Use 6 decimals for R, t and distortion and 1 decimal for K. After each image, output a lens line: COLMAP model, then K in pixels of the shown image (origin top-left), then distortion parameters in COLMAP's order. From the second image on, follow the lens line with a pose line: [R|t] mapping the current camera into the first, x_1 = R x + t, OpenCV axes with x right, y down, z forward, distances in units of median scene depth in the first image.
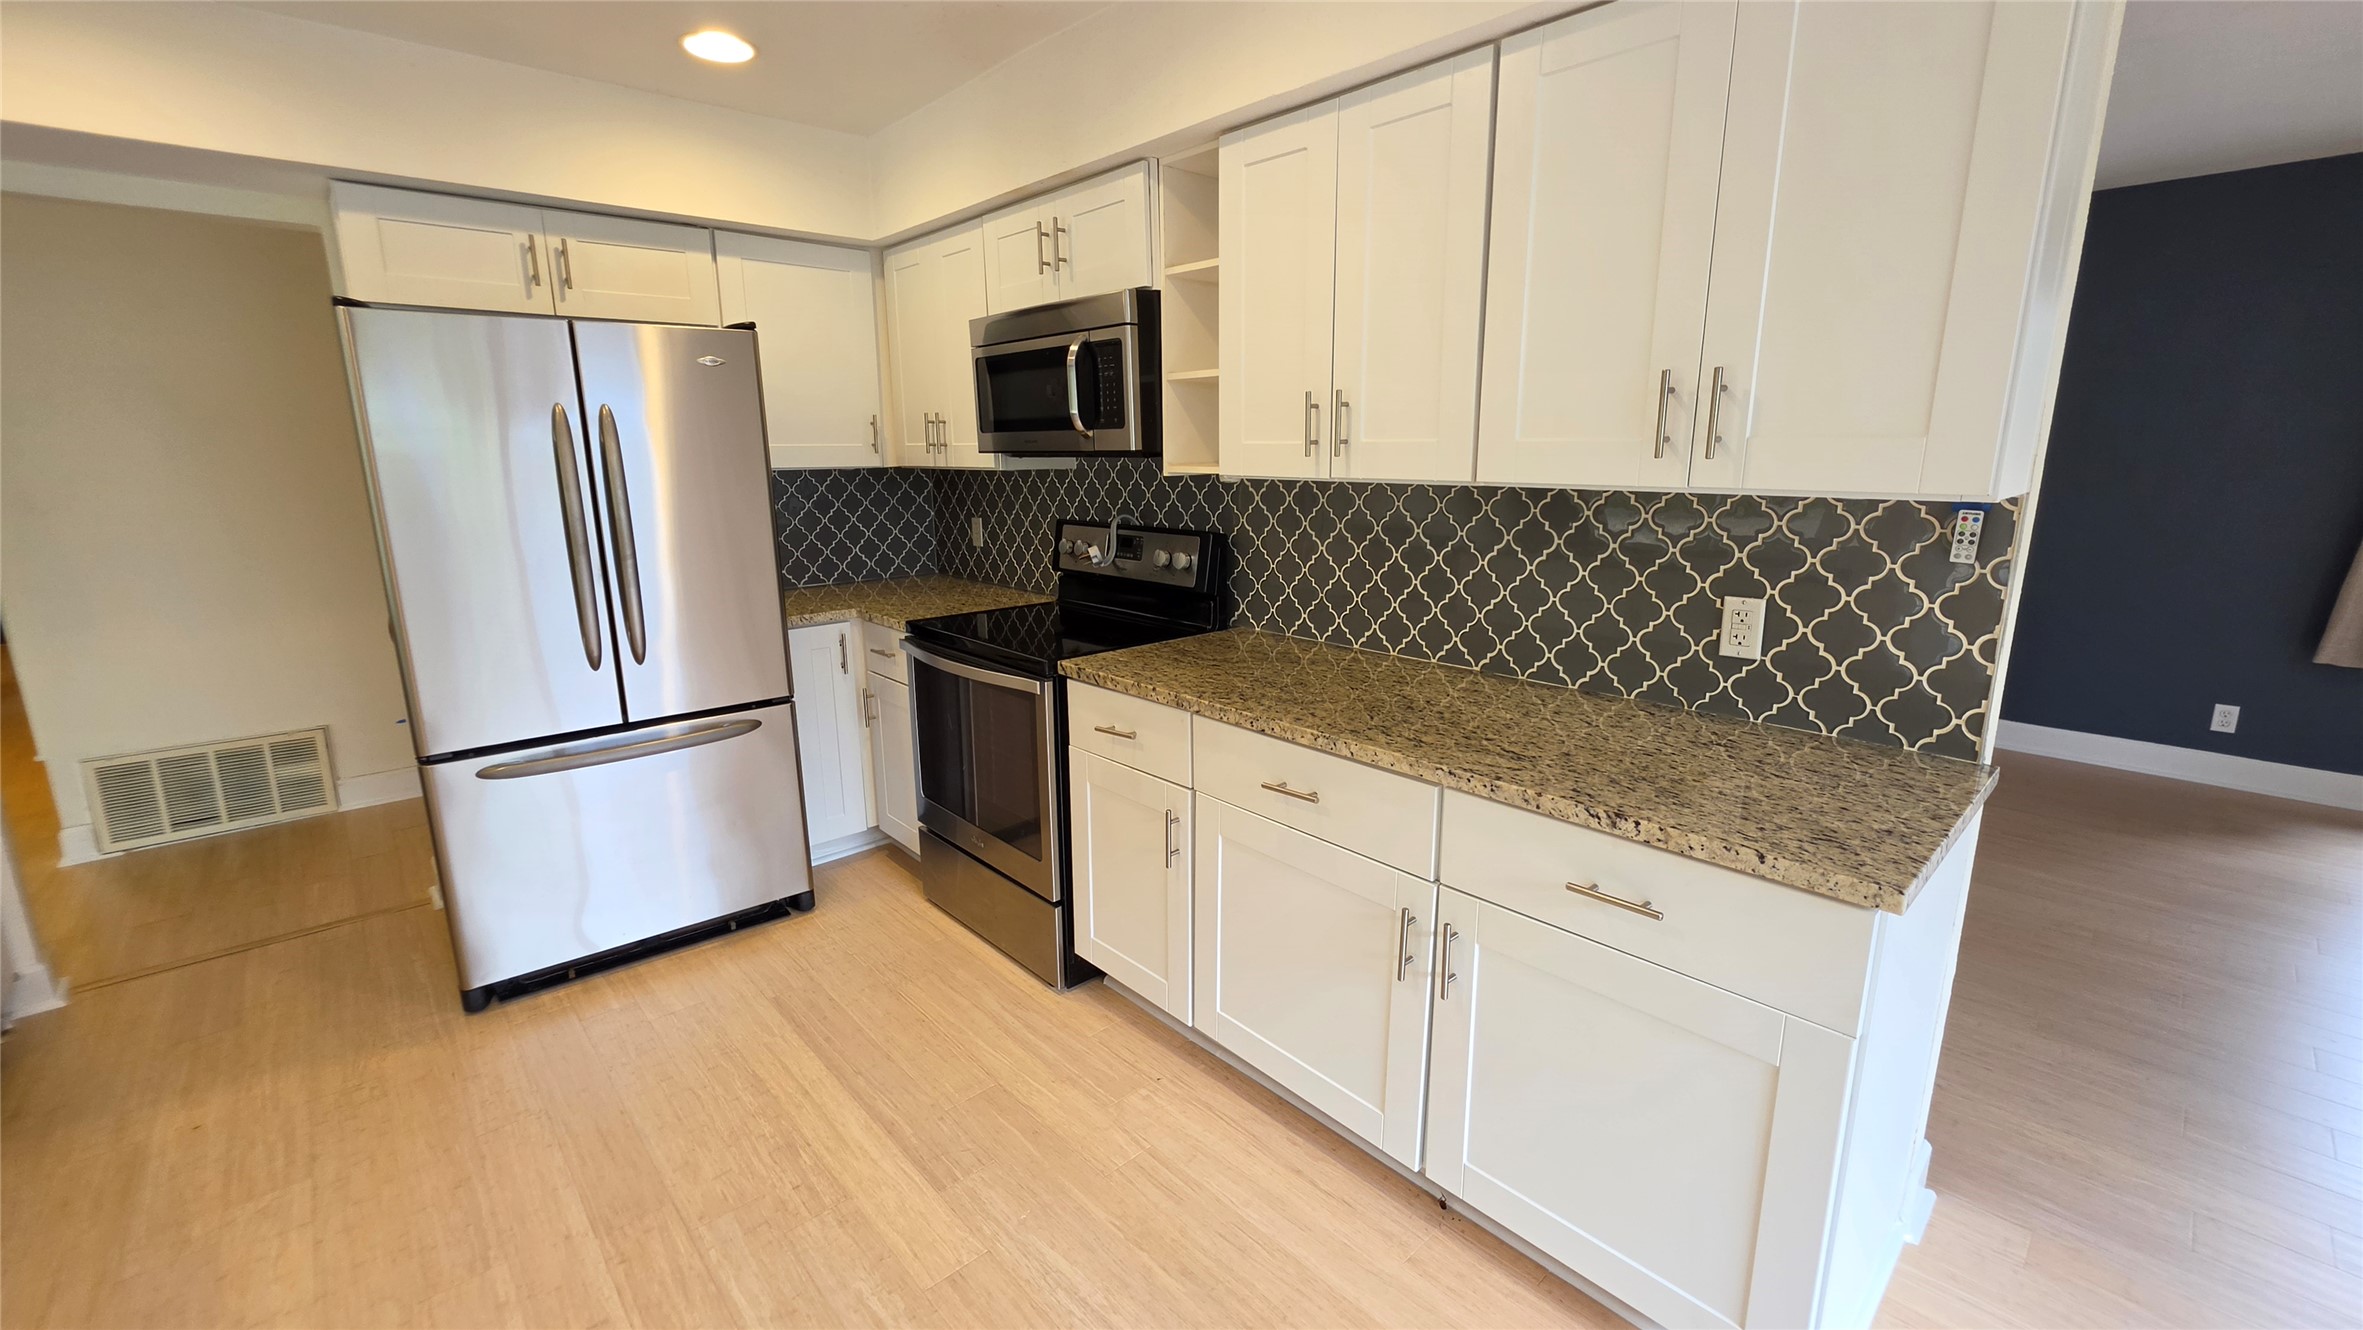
lens RADIAL K [[948.7, 0, 1178.3], [0, 948.7, 647.3], [0, 0, 1]] dist [-0.005714, -0.000376]
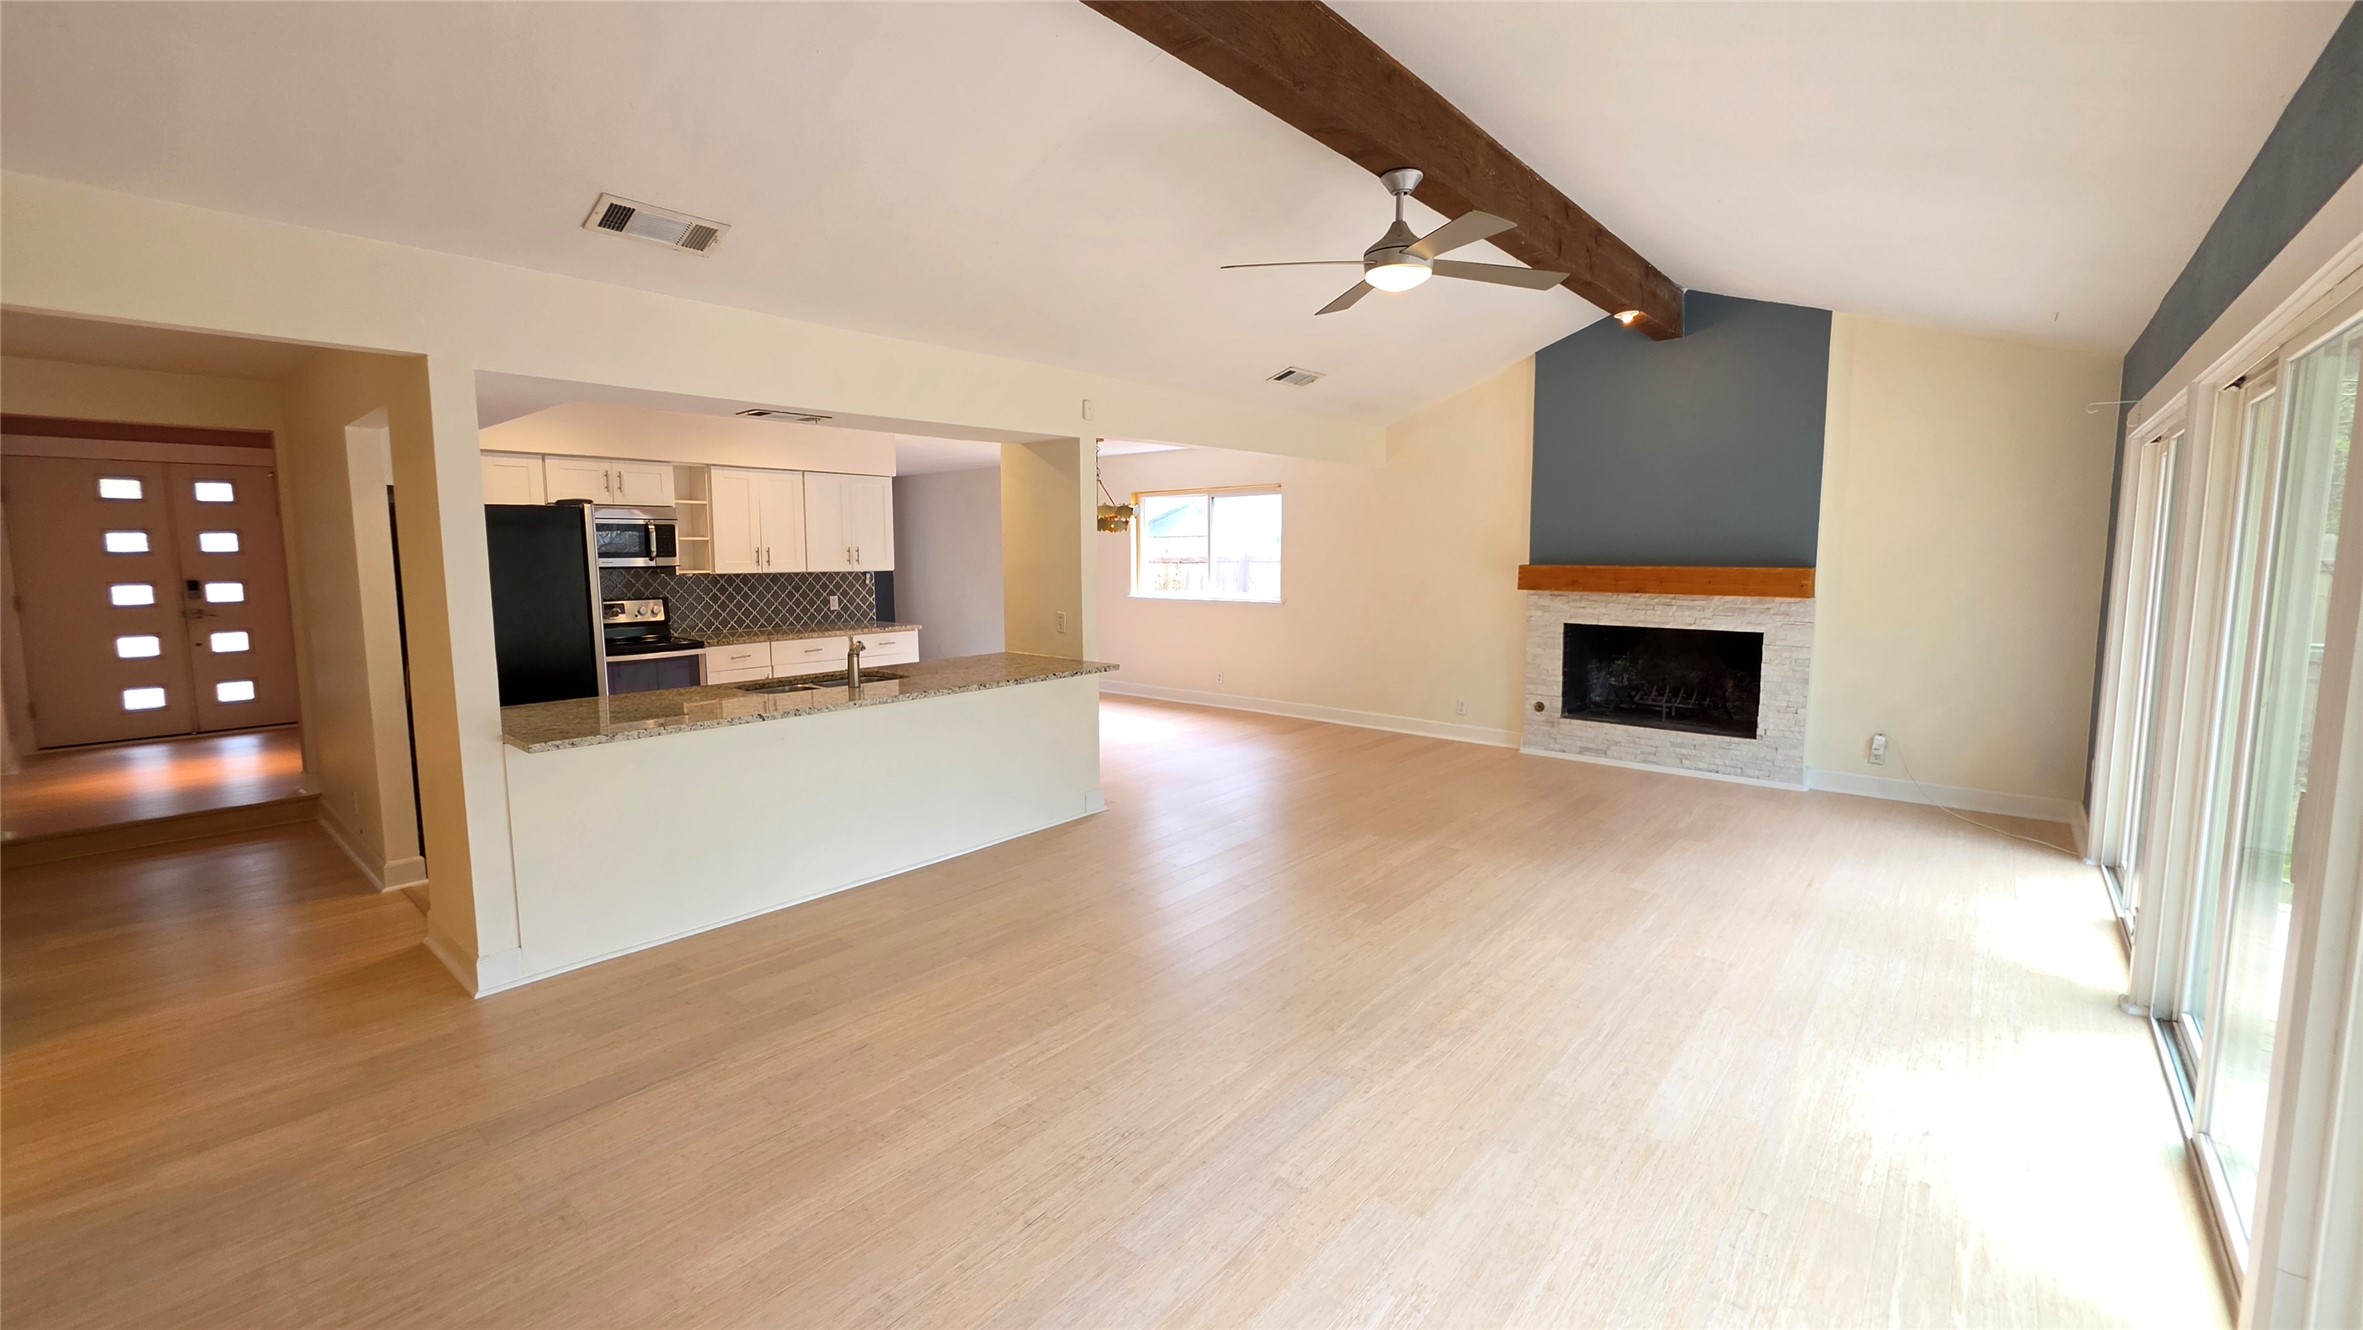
lens RADIAL K [[948.7, 0, 1178.3], [0, 948.7, 647.3], [0, 0, 1]] dist [-0.005714, -0.000376]
pose [[-0.116345, -0.093048, 0.988841, -3.143583], [0.213115, 0.970074, 0.116357, 0.006296], [-0.970075, 0.224274, -0.093033, -0.067162]]
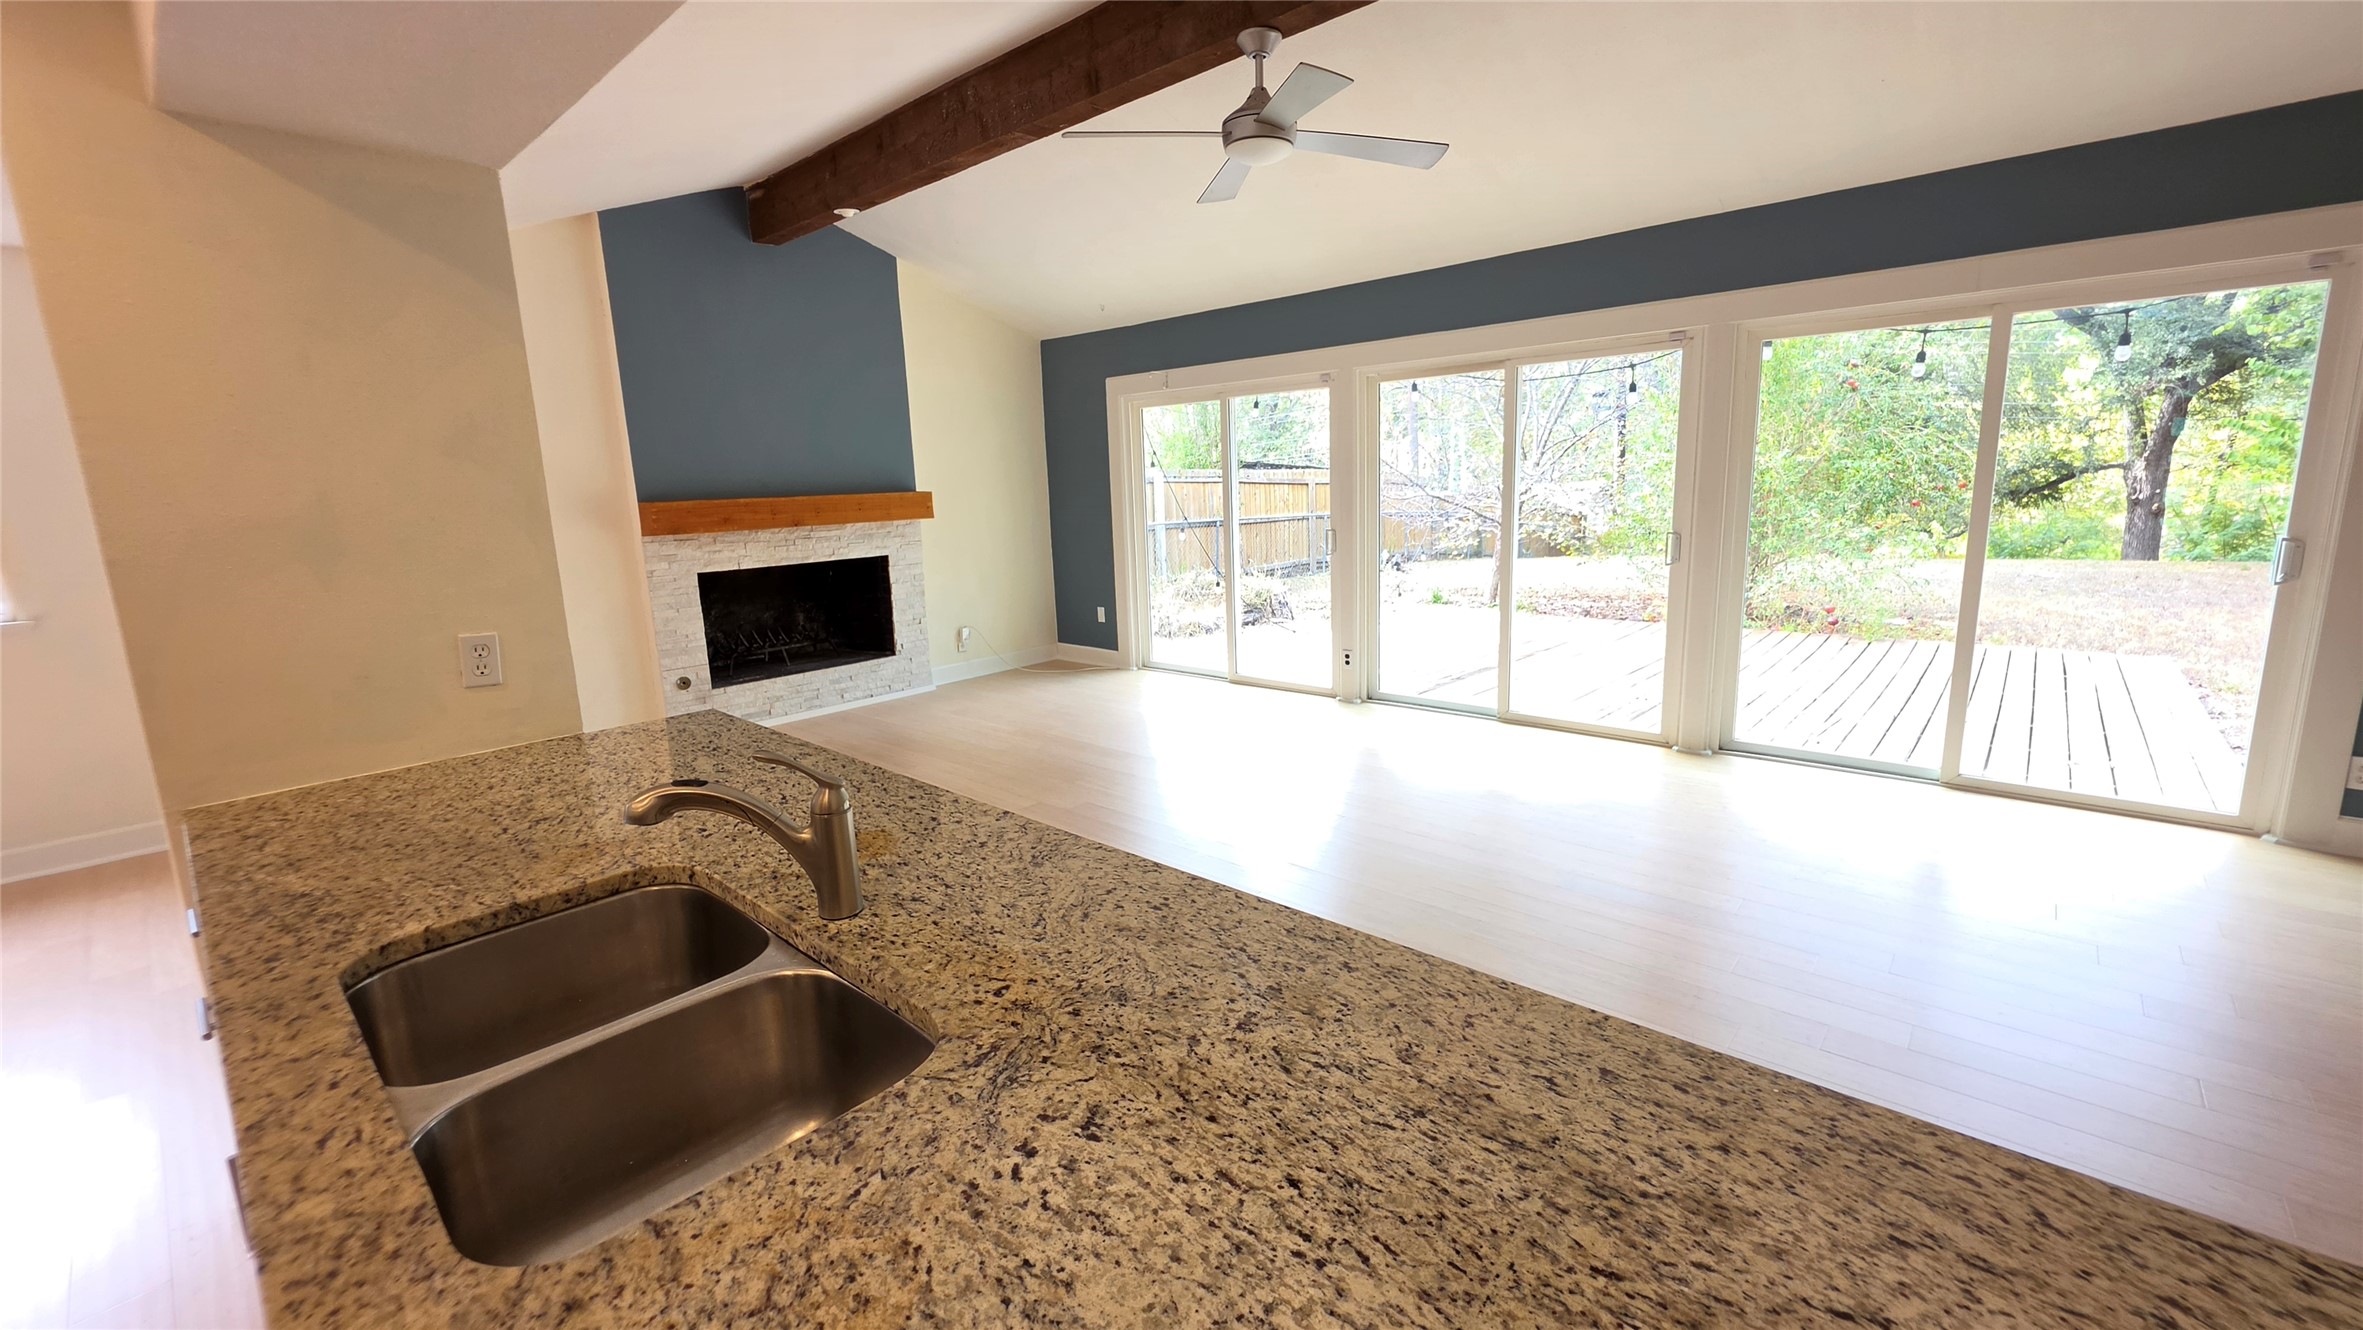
lens RADIAL K [[948.7, 0, 1178.3], [0, 948.7, 647.3], [0, 0, 1]] dist [-0.005714, -0.000376]
pose [[-0.994873, 0.060313, -0.081183, -1.308180], [0.024911, 0.924125, 0.381277, -0.180654], [0.098020, 0.377300, -0.920889, 0.889941]]
